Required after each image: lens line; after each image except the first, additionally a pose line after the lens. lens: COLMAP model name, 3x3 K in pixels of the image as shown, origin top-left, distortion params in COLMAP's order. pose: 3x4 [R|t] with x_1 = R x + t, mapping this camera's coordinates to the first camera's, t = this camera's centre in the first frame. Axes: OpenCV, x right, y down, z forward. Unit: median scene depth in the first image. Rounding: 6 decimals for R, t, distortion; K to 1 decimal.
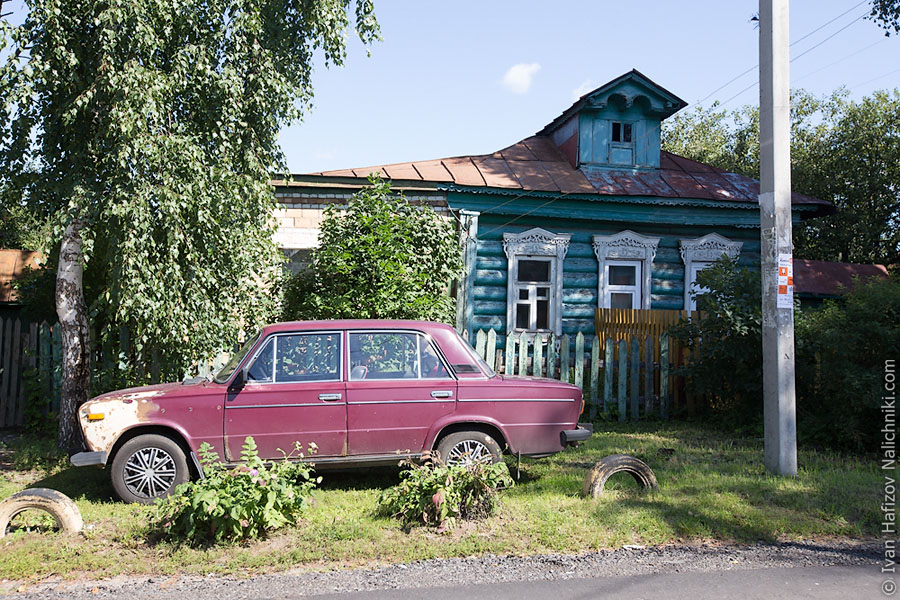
lens RADIAL K [[884.9, 0, 455.2], [0, 884.9, 297.6], [0, 0, 1]] dist [0.061560, 0.000000]
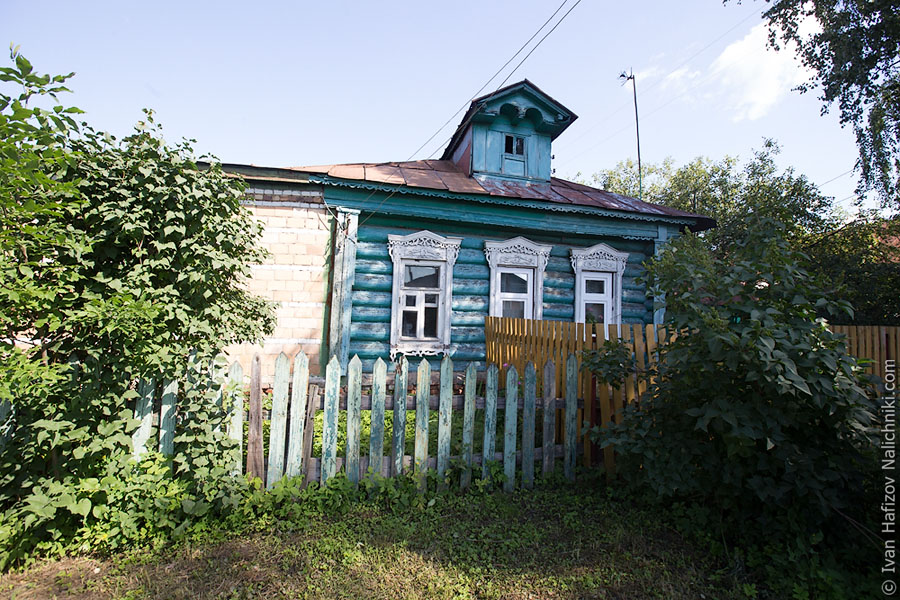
lens RADIAL K [[431.8, 0, 451.3], [0, 431.8, 290.9], [0, 0, 1]] dist [-0.045294, 0.011805]
pose [[0.999278, 0.013936, 0.035336, 0.103482], [-0.012707, 0.999314, -0.034785, 0.001358], [-0.035797, 0.034311, 0.998770, 0.533298]]
